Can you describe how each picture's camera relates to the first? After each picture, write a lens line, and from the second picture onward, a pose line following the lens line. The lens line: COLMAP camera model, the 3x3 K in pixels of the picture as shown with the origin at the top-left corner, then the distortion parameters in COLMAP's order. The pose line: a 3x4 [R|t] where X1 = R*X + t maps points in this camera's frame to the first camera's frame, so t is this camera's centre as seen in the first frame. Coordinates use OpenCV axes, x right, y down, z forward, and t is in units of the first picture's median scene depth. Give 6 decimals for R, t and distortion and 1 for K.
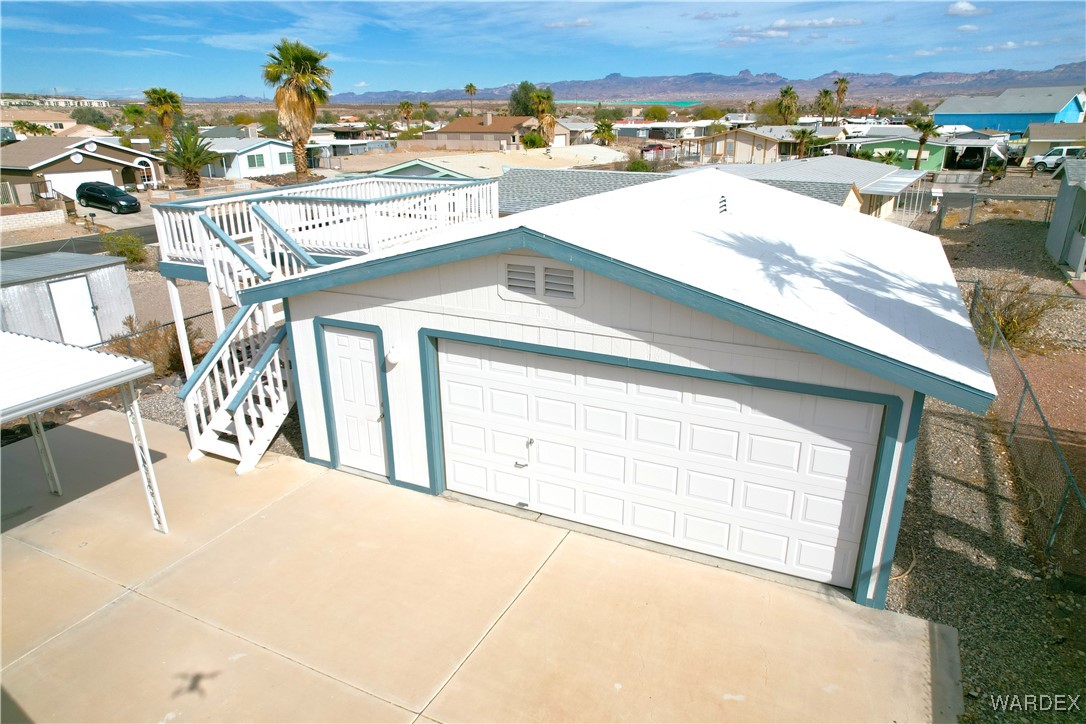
lens RADIAL K [[693.3, 0, 550.1], [0, 693.3, 364.0], [0, 0, 1]] dist [-0.077722, 0.071157]
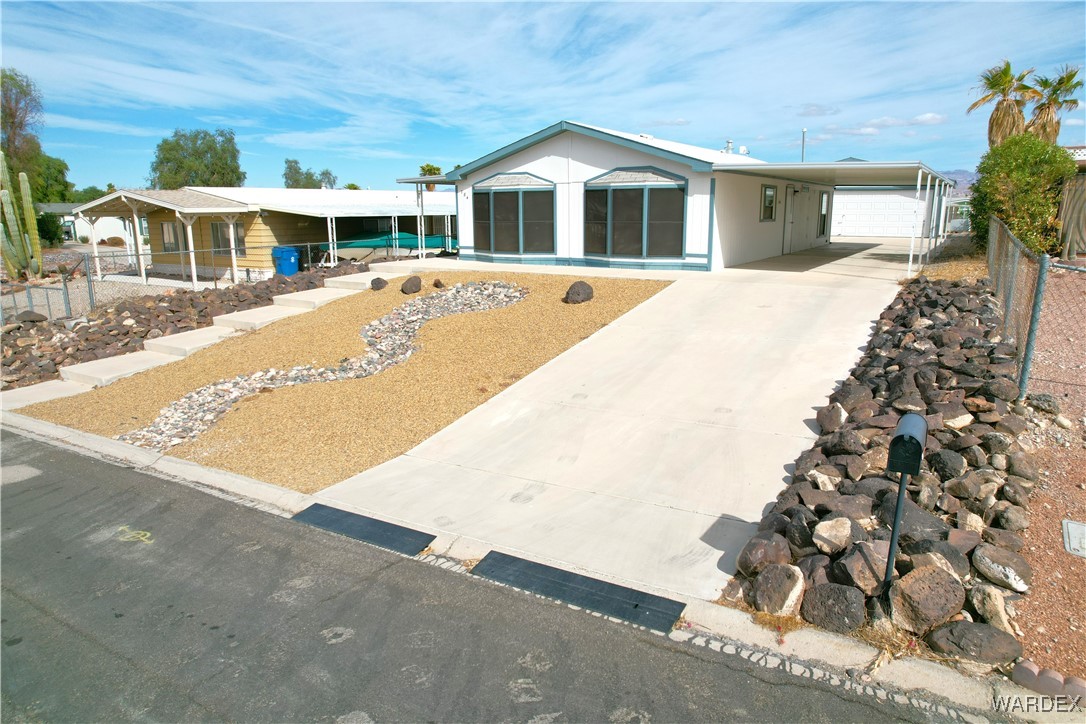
lens RADIAL K [[693.3, 0, 550.1], [0, 693.3, 364.0], [0, 0, 1]] dist [-0.077722, 0.071157]
pose [[0.995048, 0.023743, -0.096517, -0.149341], [-0.035906, 0.991341, -0.126305, 0.173081], [0.092682, 0.129145, 0.987285, -0.332953]]
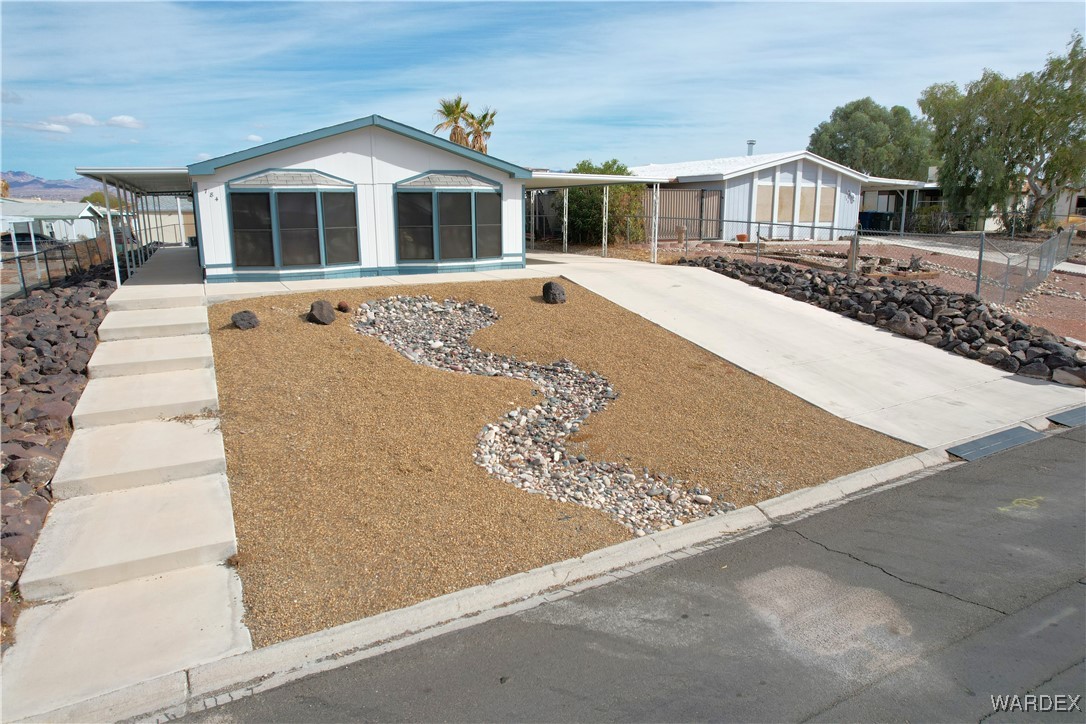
lens RADIAL K [[693.3, 0, 550.1], [0, 693.3, 364.0], [0, 0, 1]] dist [-0.077722, 0.071157]
pose [[0.592131, -0.169659, 0.787780, -0.312732], [0.275753, 0.961229, -0.000254, 0.149603], [-0.757193, 0.217383, 0.615957, -0.265990]]
